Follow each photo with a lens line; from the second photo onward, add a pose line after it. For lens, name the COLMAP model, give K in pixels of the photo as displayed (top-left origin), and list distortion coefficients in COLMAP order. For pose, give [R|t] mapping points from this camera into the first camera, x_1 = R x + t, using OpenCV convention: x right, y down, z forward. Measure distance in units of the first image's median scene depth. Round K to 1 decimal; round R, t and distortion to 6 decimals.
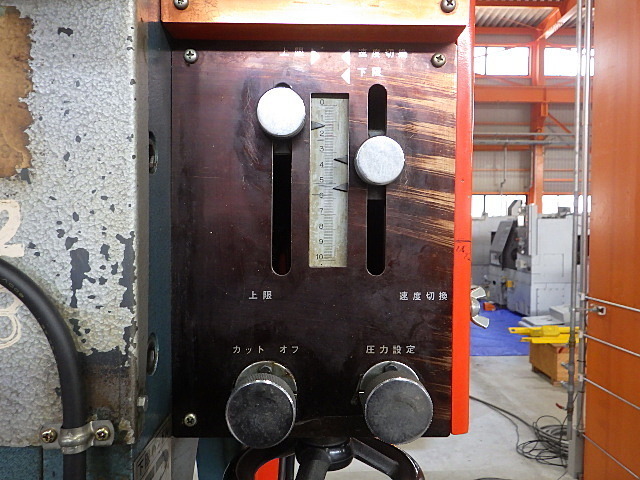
lens RADIAL K [[529.8, 0, 322.8], [0, 529.8, 241.6], [0, 0, 1]] dist [-0.000092, -0.007727]
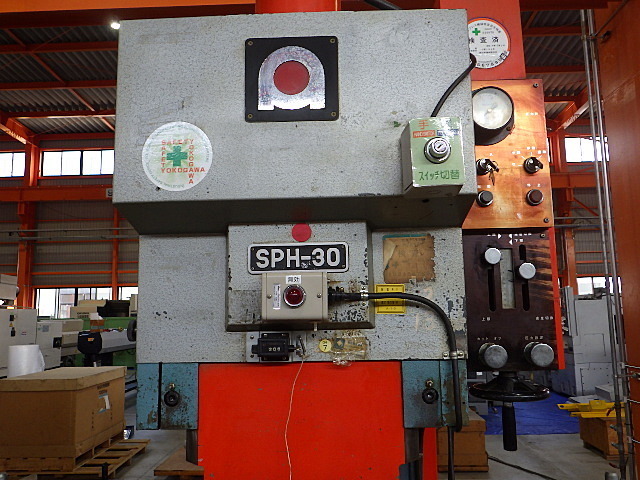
lens RADIAL K [[529.8, 0, 322.8], [0, 529.8, 241.6], [0, 0, 1]] dist [-0.000092, -0.007727]
pose [[0.998187, -0.031990, -0.050982, -0.089243], [0.023095, 0.985790, -0.166390, 0.015471], [0.055581, 0.164911, 0.984741, -0.204714]]
